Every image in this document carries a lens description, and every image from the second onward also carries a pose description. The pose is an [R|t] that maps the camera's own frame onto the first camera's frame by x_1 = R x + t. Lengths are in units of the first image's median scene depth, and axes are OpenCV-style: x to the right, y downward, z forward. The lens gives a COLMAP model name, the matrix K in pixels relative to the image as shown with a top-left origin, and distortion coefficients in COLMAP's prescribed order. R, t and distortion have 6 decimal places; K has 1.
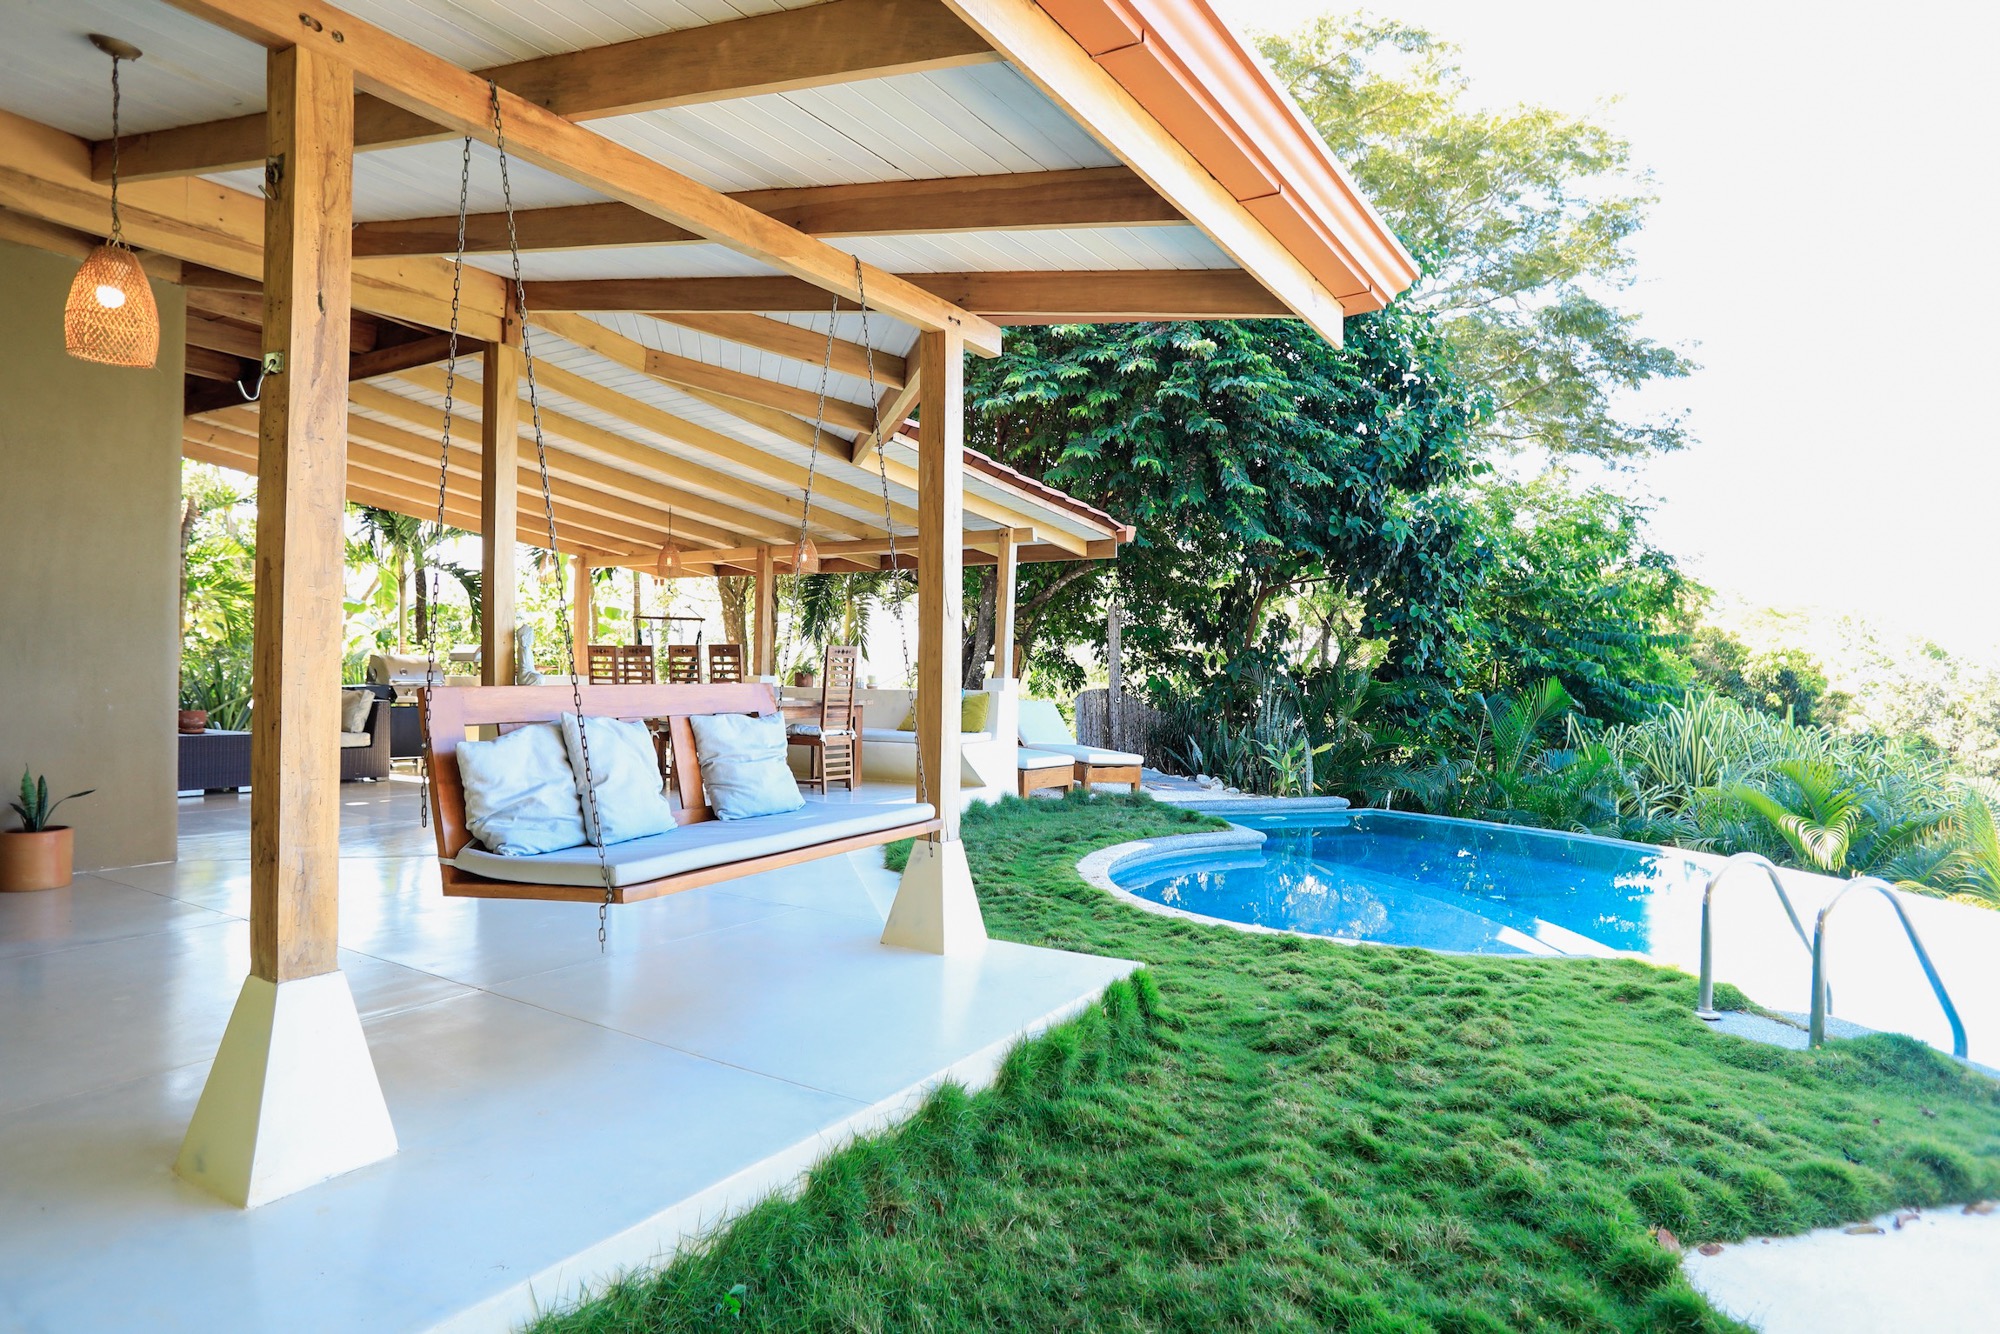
lens RADIAL K [[1143.4, 0, 1006.0], [0, 1143.4, 665.3], [0, 0, 1]] dist [-0.050227, 0.036775]
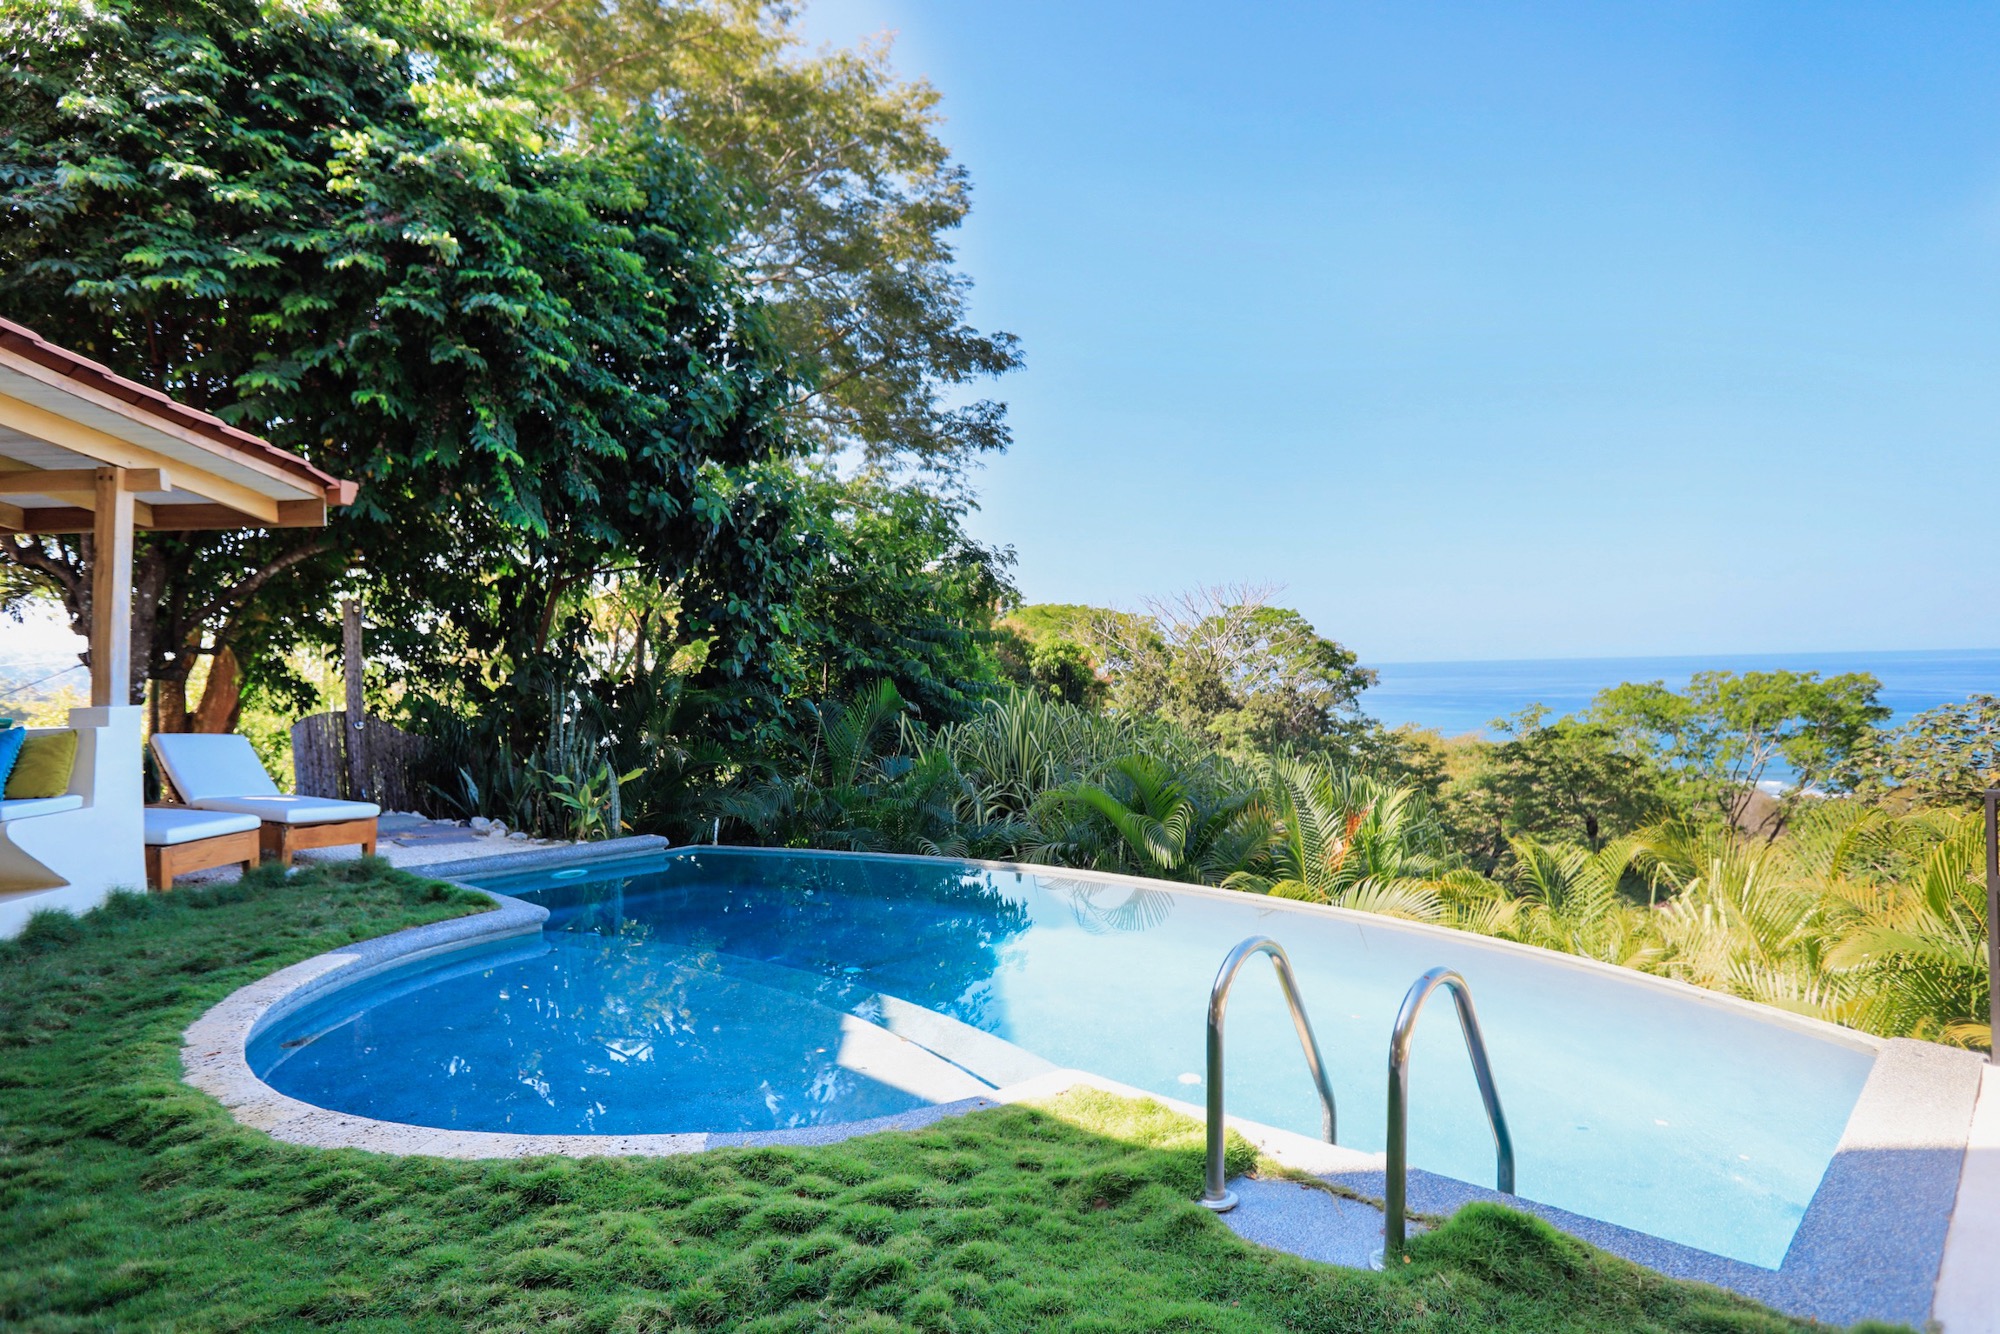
lens RADIAL K [[1143.4, 0, 1006.0], [0, 1143.4, 665.3], [0, 0, 1]] dist [-0.050227, 0.036775]
pose [[0.838237, -0.027014, 0.544637, 0.059313], [0.030076, 0.999542, 0.003289, 0.001239], [-0.544477, 0.013624, 0.838665, 0.169742]]
